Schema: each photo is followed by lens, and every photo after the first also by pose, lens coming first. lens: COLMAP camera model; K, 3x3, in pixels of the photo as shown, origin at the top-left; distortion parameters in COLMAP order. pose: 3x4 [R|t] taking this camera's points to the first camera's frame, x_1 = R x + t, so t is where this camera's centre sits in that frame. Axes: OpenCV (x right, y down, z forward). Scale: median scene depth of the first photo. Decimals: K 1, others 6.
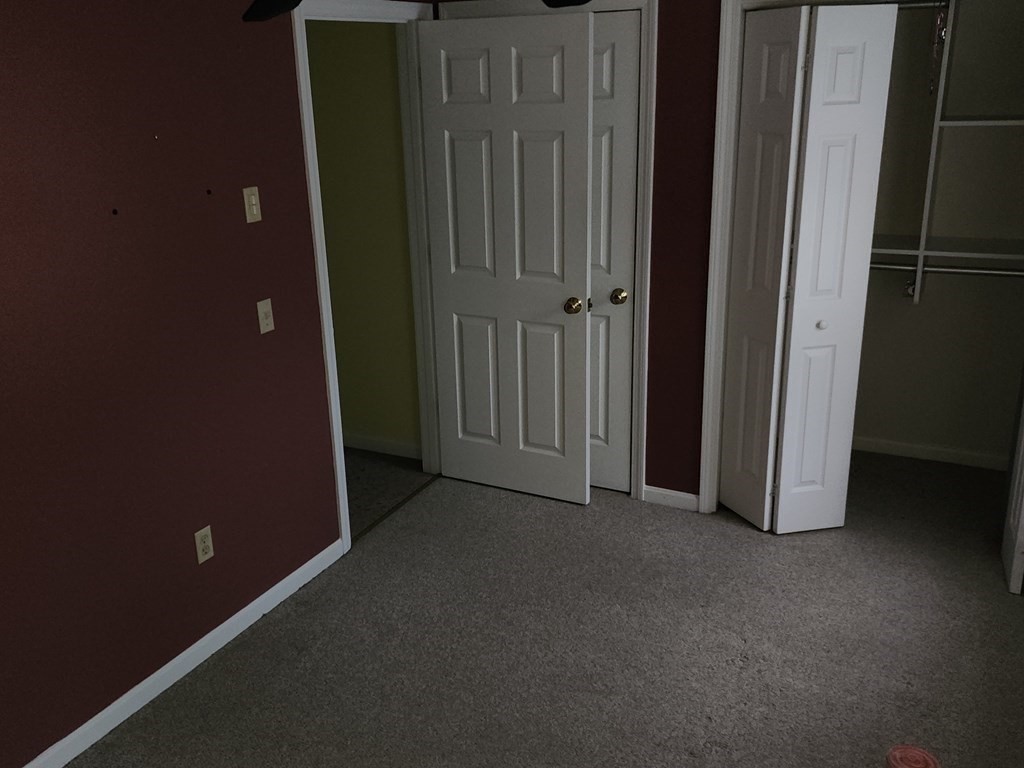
lens RADIAL K [[887.0, 0, 511.9], [0, 887.0, 383.1], [0, 0, 1]] dist [0.008842, -0.001678]
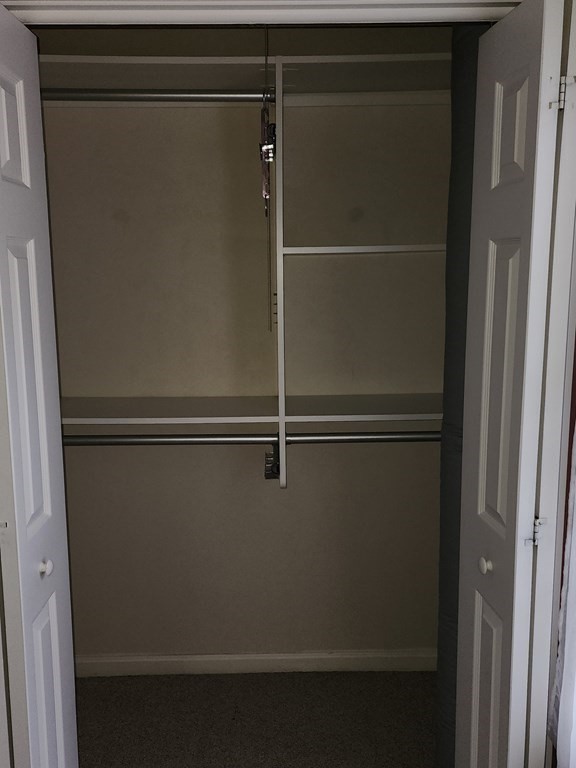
lens RADIAL K [[665.3, 0, 288.1], [0, 665.3, 385.6], [0, 0, 1]] dist [0.008842, -0.001678]
pose [[0.896429, -0.037029, 0.441638, 0.213438], [0.130571, 0.974340, -0.183337, -0.068748], [-0.423517, 0.222014, 0.878262, 0.488418]]
